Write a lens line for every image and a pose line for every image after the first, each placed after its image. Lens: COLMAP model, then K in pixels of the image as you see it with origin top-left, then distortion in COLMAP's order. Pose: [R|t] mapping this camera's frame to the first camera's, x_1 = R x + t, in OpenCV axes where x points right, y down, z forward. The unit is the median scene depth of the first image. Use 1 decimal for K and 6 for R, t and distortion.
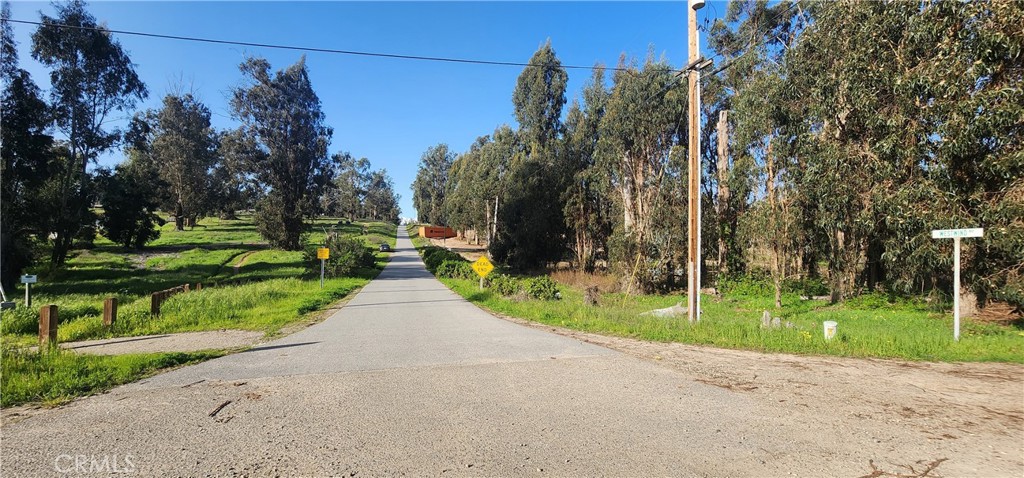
lens RADIAL K [[438.7, 0, 511.3], [0, 438.7, 231.1], [0, 0, 1]] dist [0.014688, 0.000487]
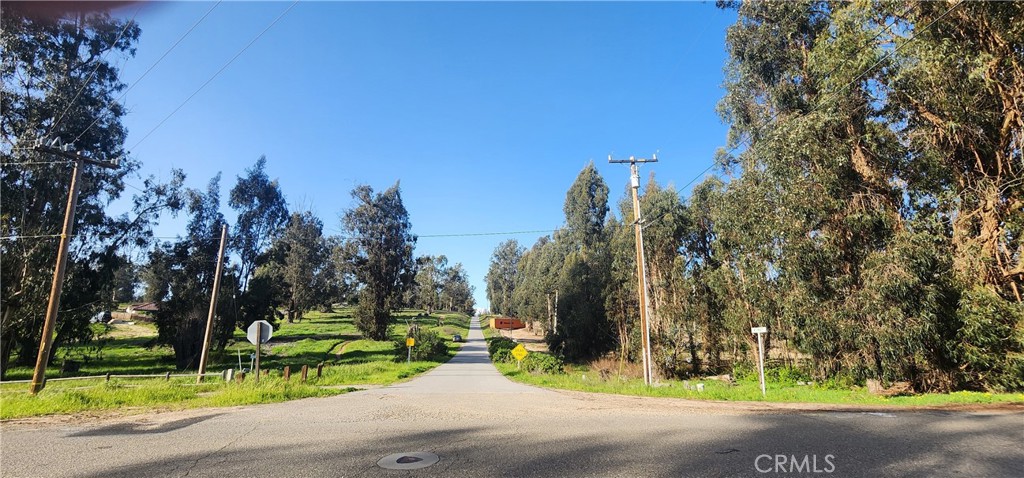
lens RADIAL K [[438.7, 0, 511.3], [0, 438.7, 231.1], [0, 0, 1]] dist [0.014688, 0.000487]
pose [[0.986045, -0.036399, -0.162449, 0.042838], [0.002922, 0.979439, -0.201719, -0.003899], [0.166452, 0.198429, 0.965878, -0.119863]]
